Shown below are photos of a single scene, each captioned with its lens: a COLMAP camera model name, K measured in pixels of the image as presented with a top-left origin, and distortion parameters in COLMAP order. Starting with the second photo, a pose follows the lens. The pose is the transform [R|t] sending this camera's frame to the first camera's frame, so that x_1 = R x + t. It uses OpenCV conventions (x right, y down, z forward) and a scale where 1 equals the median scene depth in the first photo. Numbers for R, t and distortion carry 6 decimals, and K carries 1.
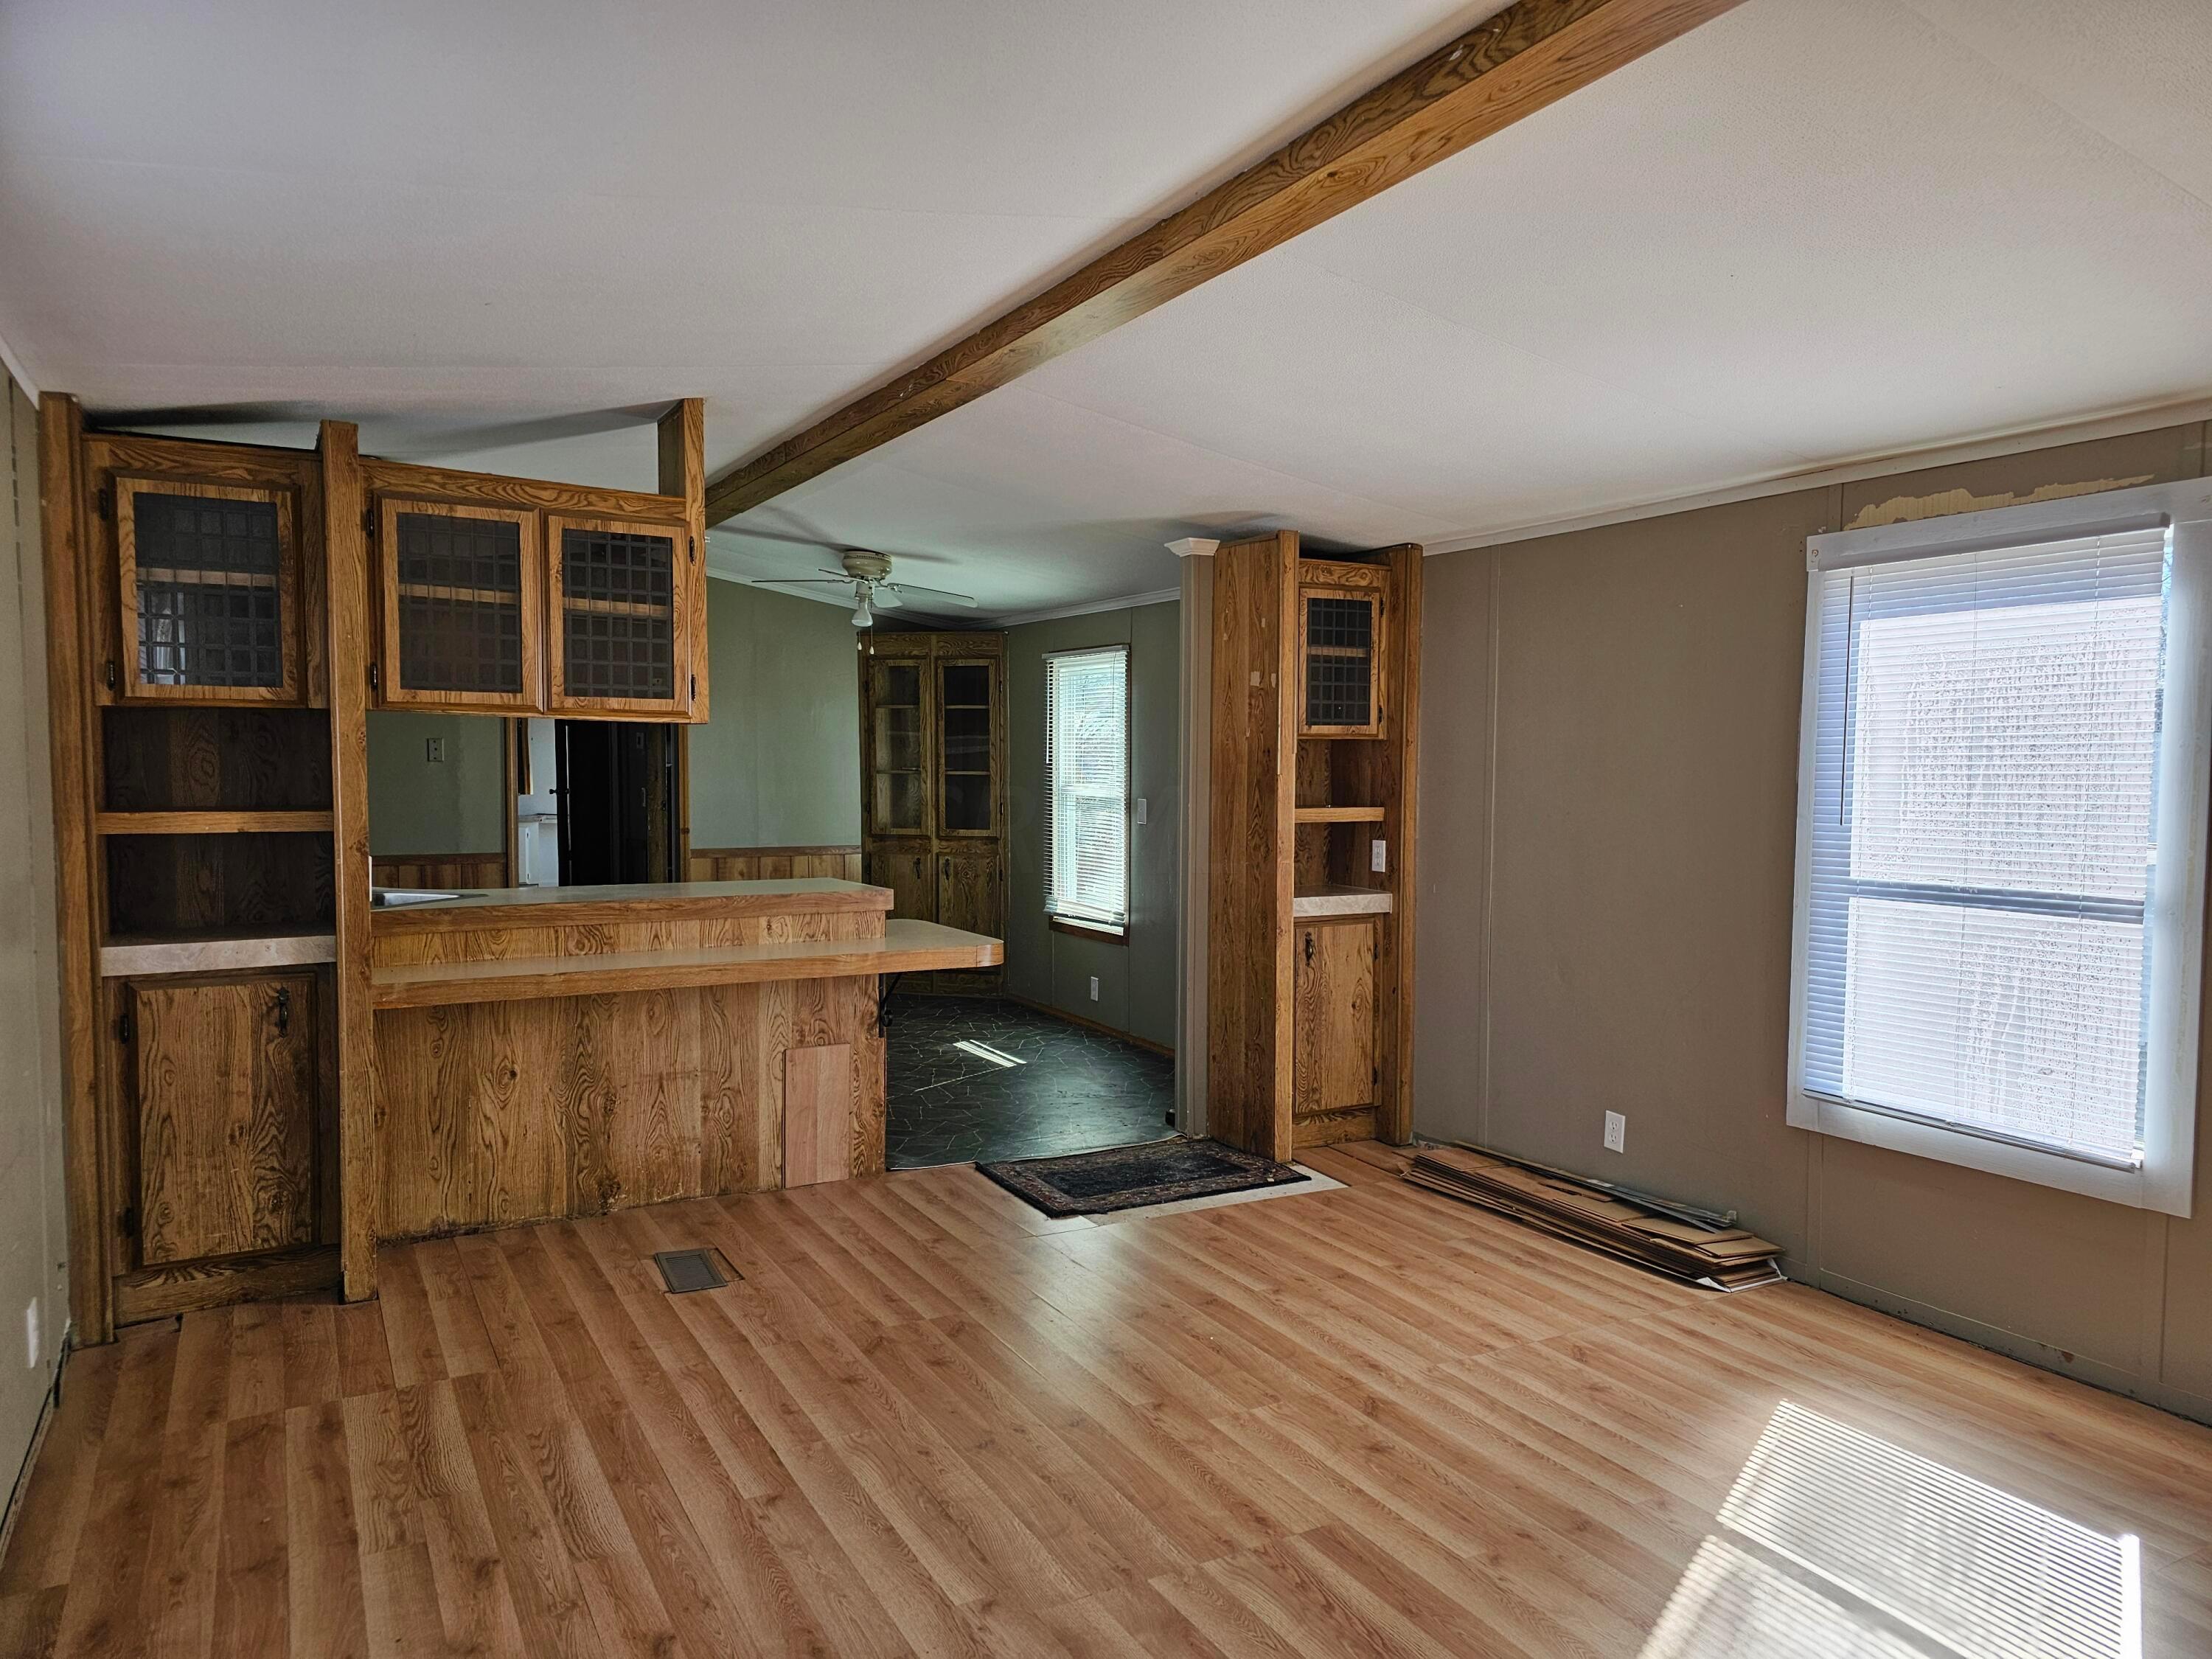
lens RADIAL K [[1502.3, 0, 1106.0], [0, 1502.3, 829.5], [0, 0, 1]] dist [0.084261, -0.058512]
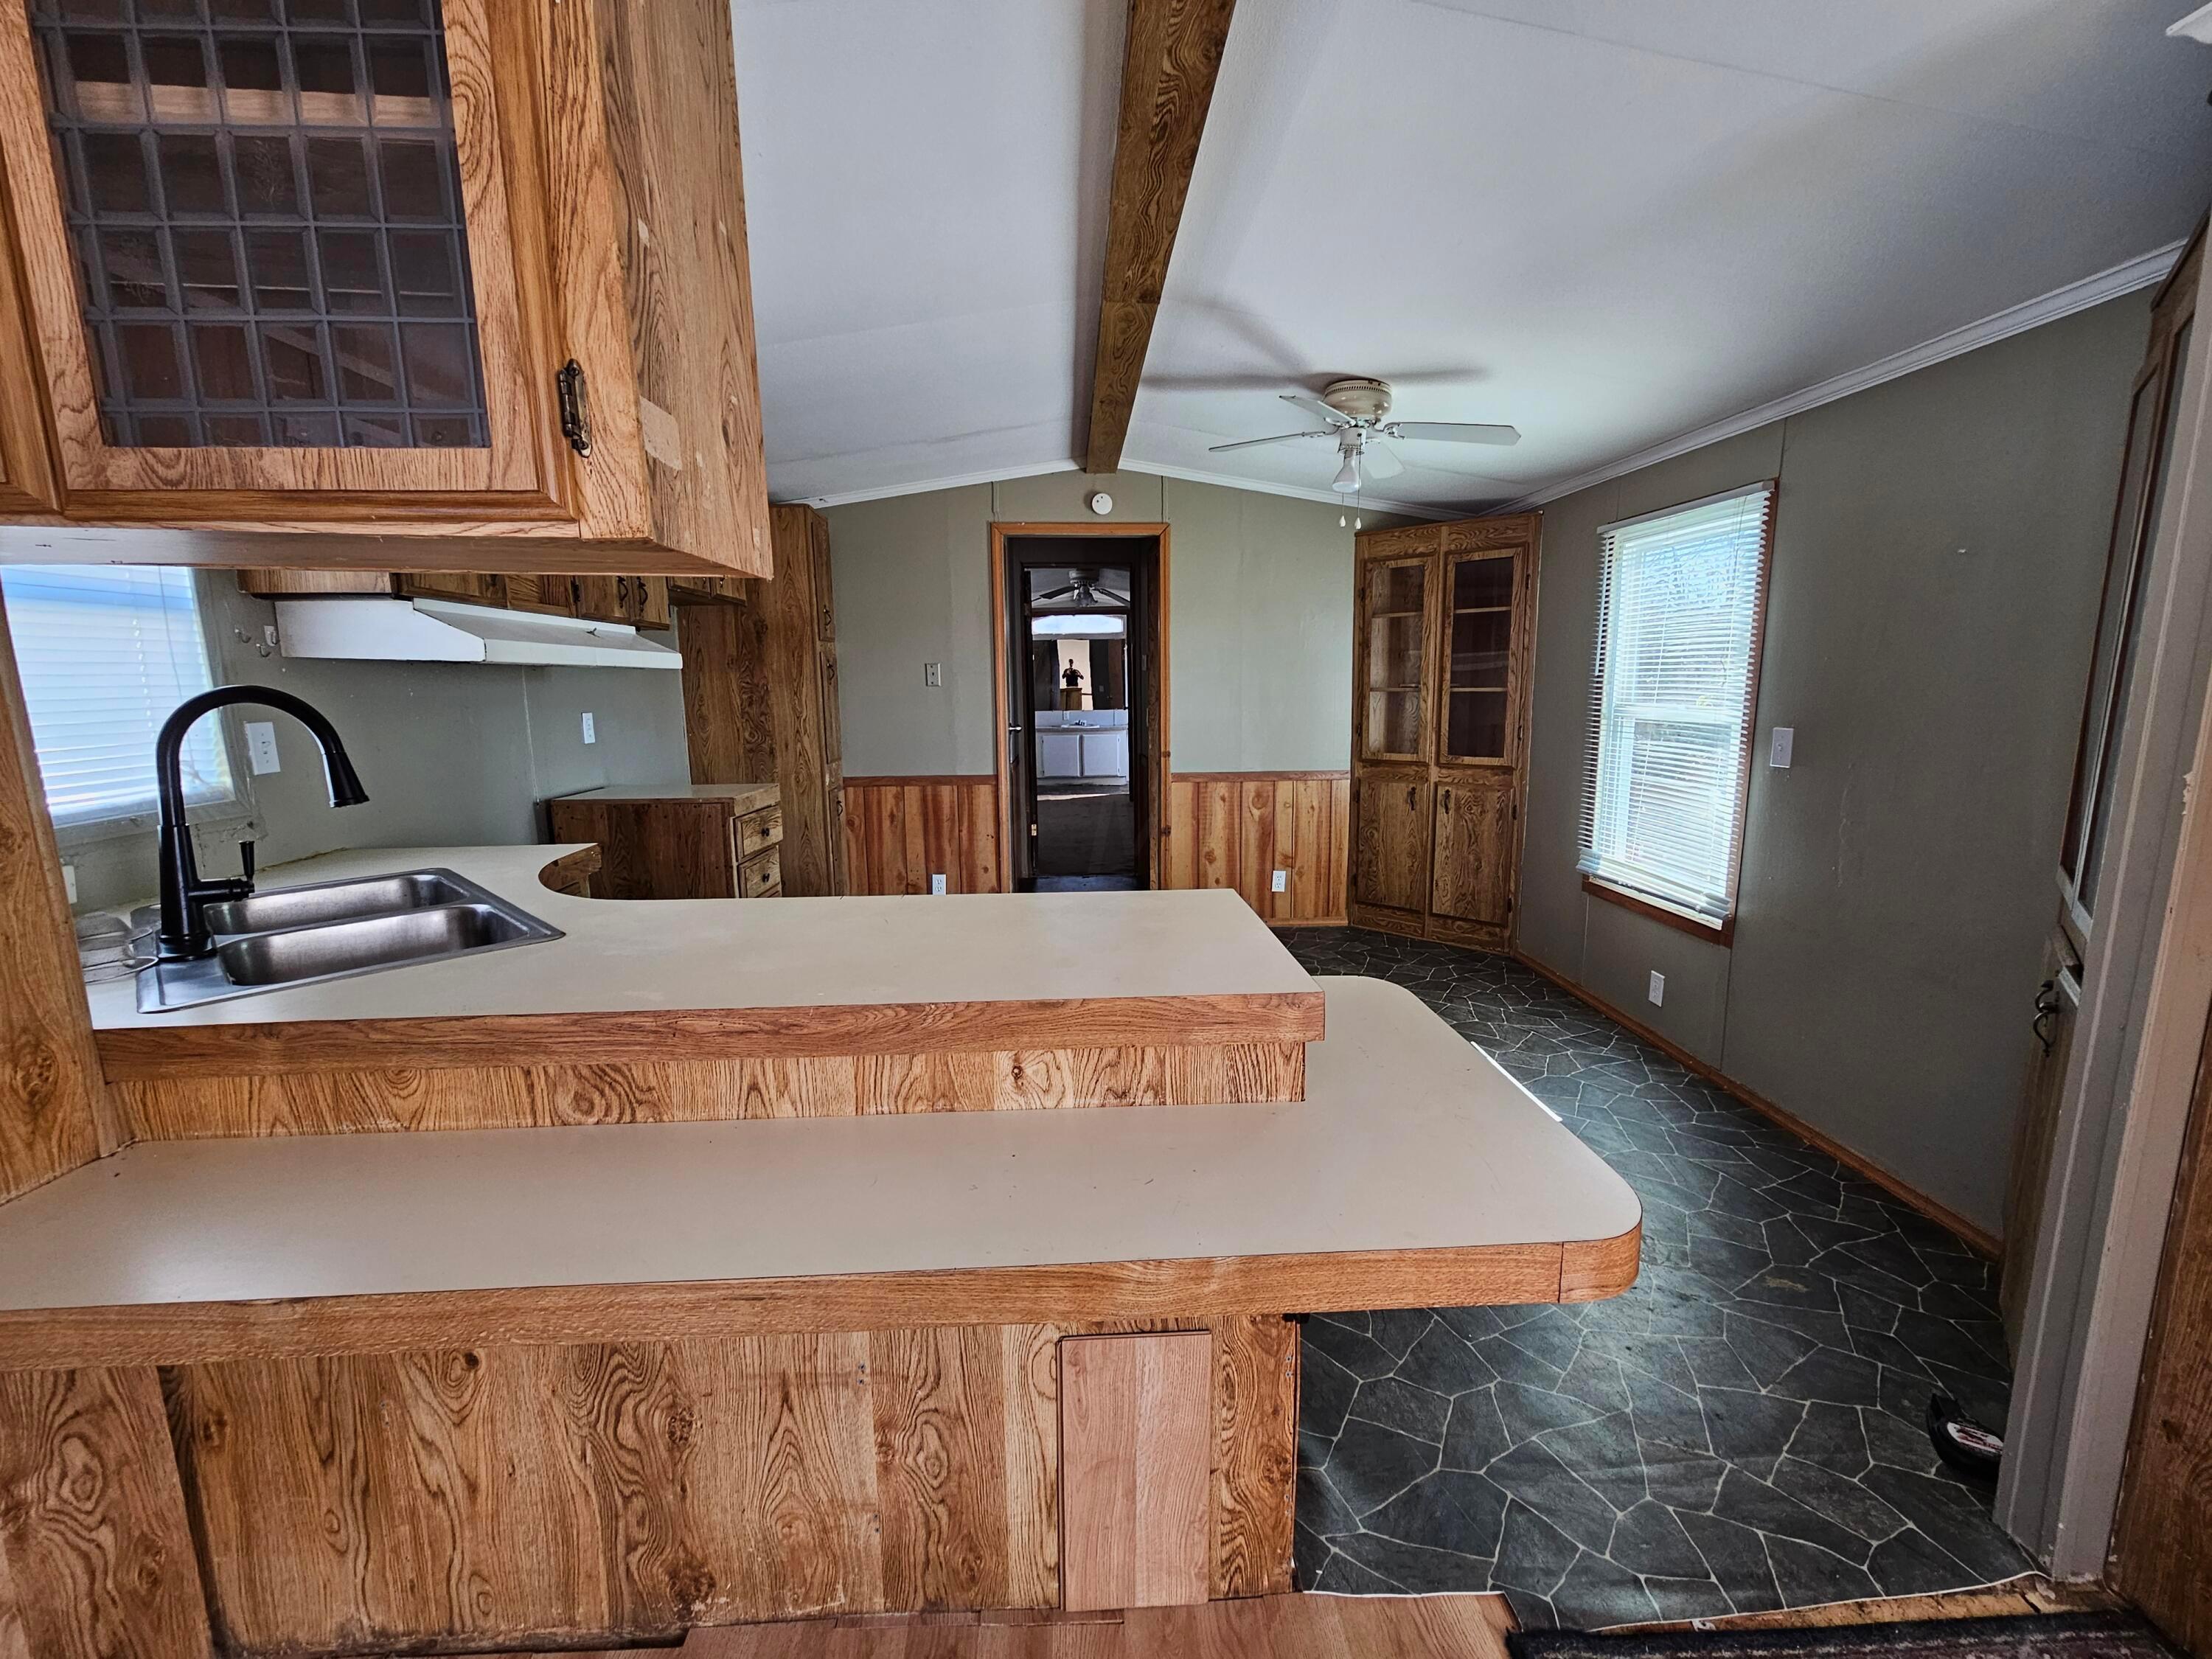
lens RADIAL K [[914.7, 0, 1106.0], [0, 914.7, 829.5], [0, 0, 1]] dist [0.000642, -0.000007]
pose [[0.898846, 0.055707, -0.434709, -0.099747], [-0.005815, 0.993317, 0.115268, -0.034068], [0.438225, -0.101080, 0.893164, 0.837613]]
